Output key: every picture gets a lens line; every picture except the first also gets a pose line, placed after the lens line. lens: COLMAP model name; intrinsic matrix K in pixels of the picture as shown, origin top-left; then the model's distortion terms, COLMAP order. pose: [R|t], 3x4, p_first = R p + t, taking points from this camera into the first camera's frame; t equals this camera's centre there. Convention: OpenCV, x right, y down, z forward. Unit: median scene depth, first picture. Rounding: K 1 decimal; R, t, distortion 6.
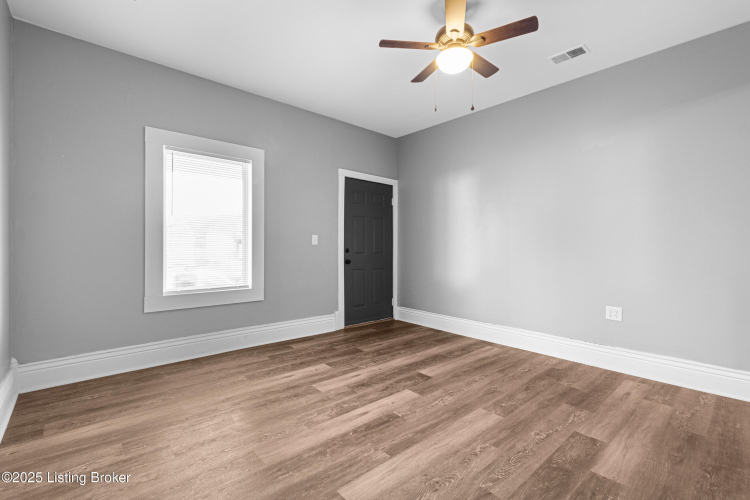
lens RADIAL K [[329.8, 0, 375.0], [0, 329.8, 250.0], [0, 0, 1]] dist [0.001865, -0.000065]
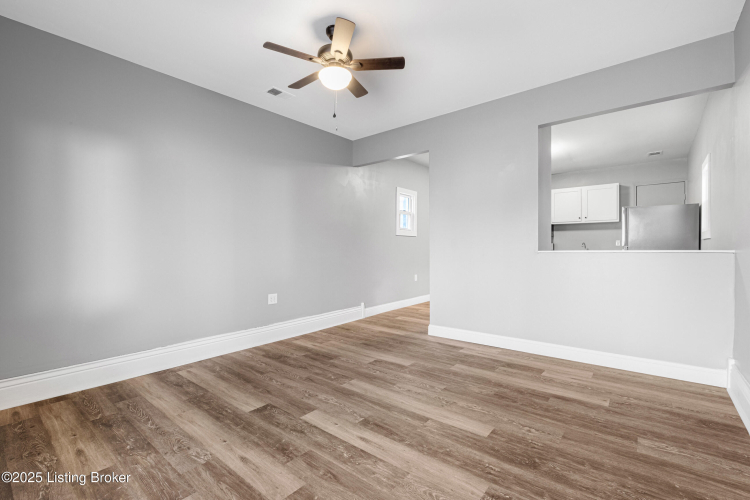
lens RADIAL K [[337.1, 0, 375.0], [0, 337.1, 250.0], [0, 0, 1]] dist [-0.001902, -0.001115]
pose [[-0.151381, -0.010427, 0.988420, -0.686881], [0.015054, 0.999804, 0.012852, -0.011488], [-0.988361, 0.016825, -0.151194, 0.826830]]
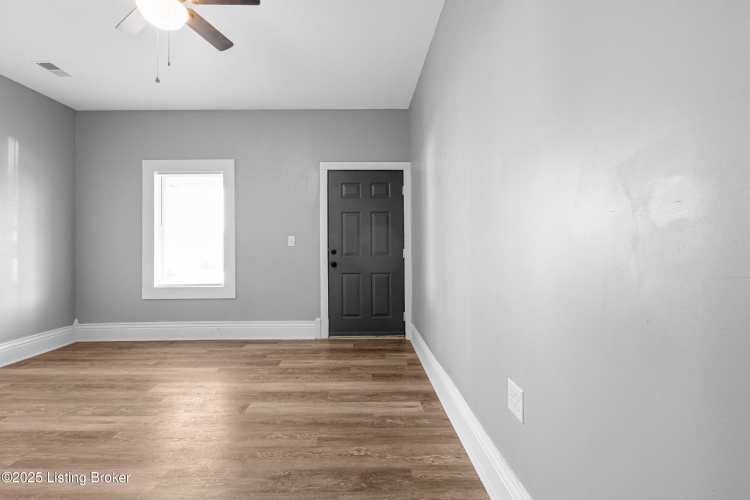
lens RADIAL K [[337.4, 0, 368.4], [0, 337.4, 247.7], [0, 0, 1]] dist [-0.002145, -0.000953]
pose [[0.757631, -0.009131, -0.652619, 0.898840], [0.005097, 0.999954, -0.008073, -0.002562], [0.652663, 0.002790, 0.757643, 0.565802]]
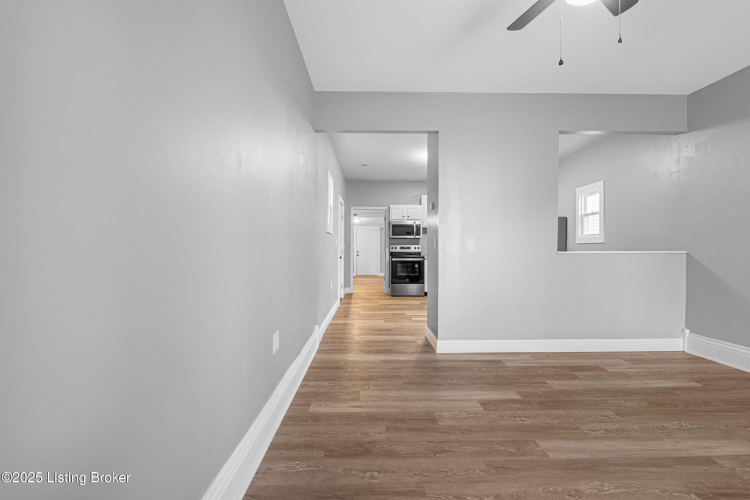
lens RADIAL K [[337.1, 0, 375.0], [0, 337.1, 250.0], [0, 0, 1]] dist [-0.001902, -0.001115]
pose [[-0.755325, -0.005802, 0.655325, 0.091557], [0.004715, 0.999887, 0.014288, -0.016659], [-0.655334, 0.013882, -0.755212, 1.459420]]
